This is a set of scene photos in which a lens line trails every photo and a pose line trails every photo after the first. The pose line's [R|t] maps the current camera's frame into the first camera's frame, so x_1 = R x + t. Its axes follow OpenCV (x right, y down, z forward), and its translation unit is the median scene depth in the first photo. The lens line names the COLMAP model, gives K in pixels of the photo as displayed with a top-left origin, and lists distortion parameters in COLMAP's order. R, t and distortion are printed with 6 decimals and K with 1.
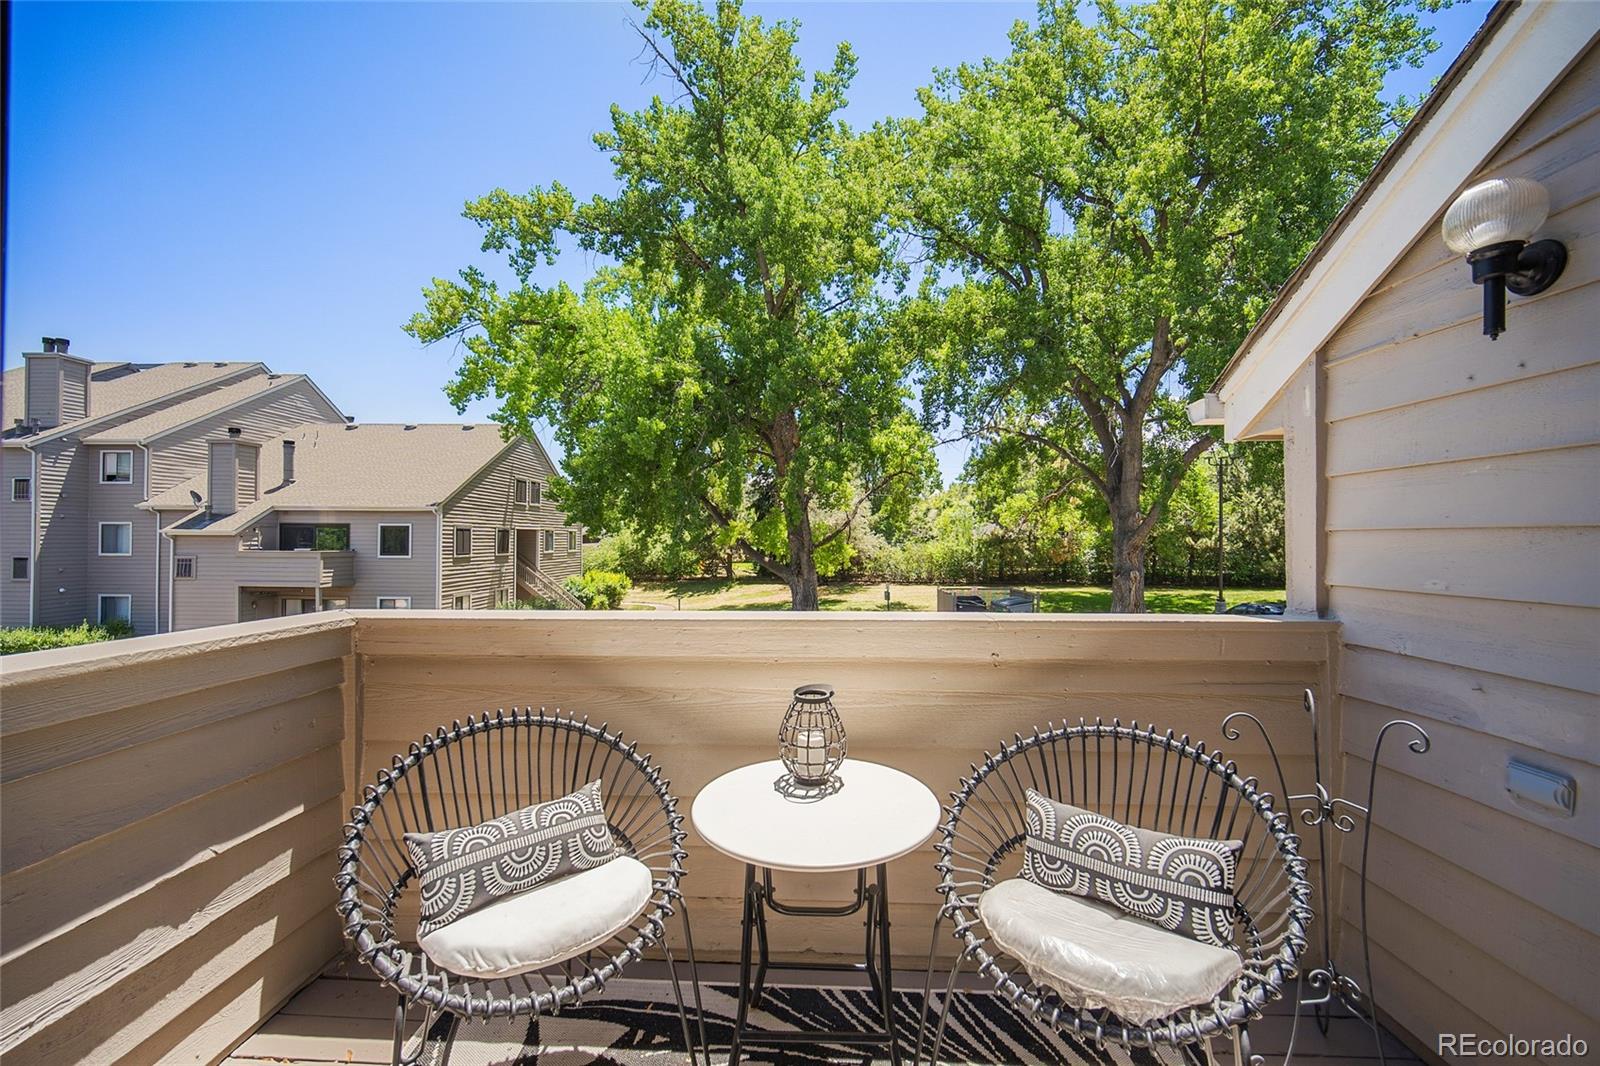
lens RADIAL K [[639.6, 0, 797.7], [0, 639.6, 534.9], [0, 0, 1]] dist [-0.003252, 0.001491]
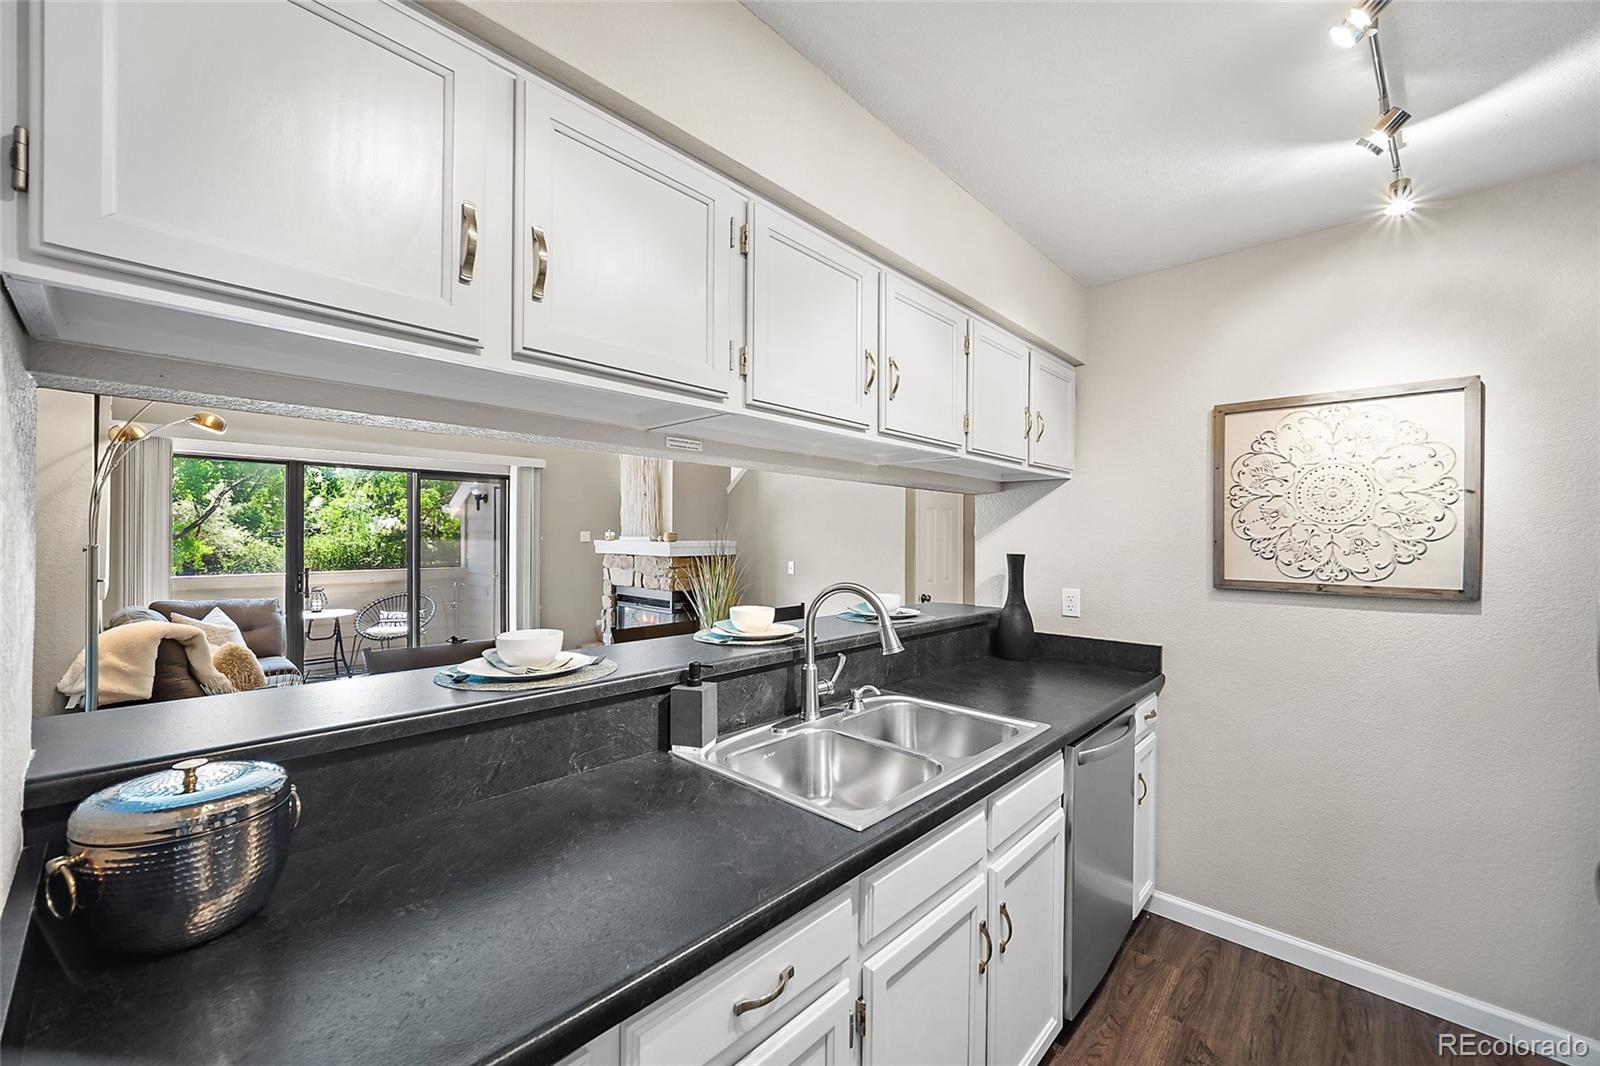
lens RADIAL K [[639.6, 0, 797.6], [0, 639.6, 535.2], [0, 0, 1]] dist [-0.003252, 0.001491]
pose [[0.654883, 0.000391, 0.755730, -0.043778], [-0.009456, 0.999926, 0.007677, -0.005909], [-0.755671, -0.012174, 0.654838, -0.161757]]
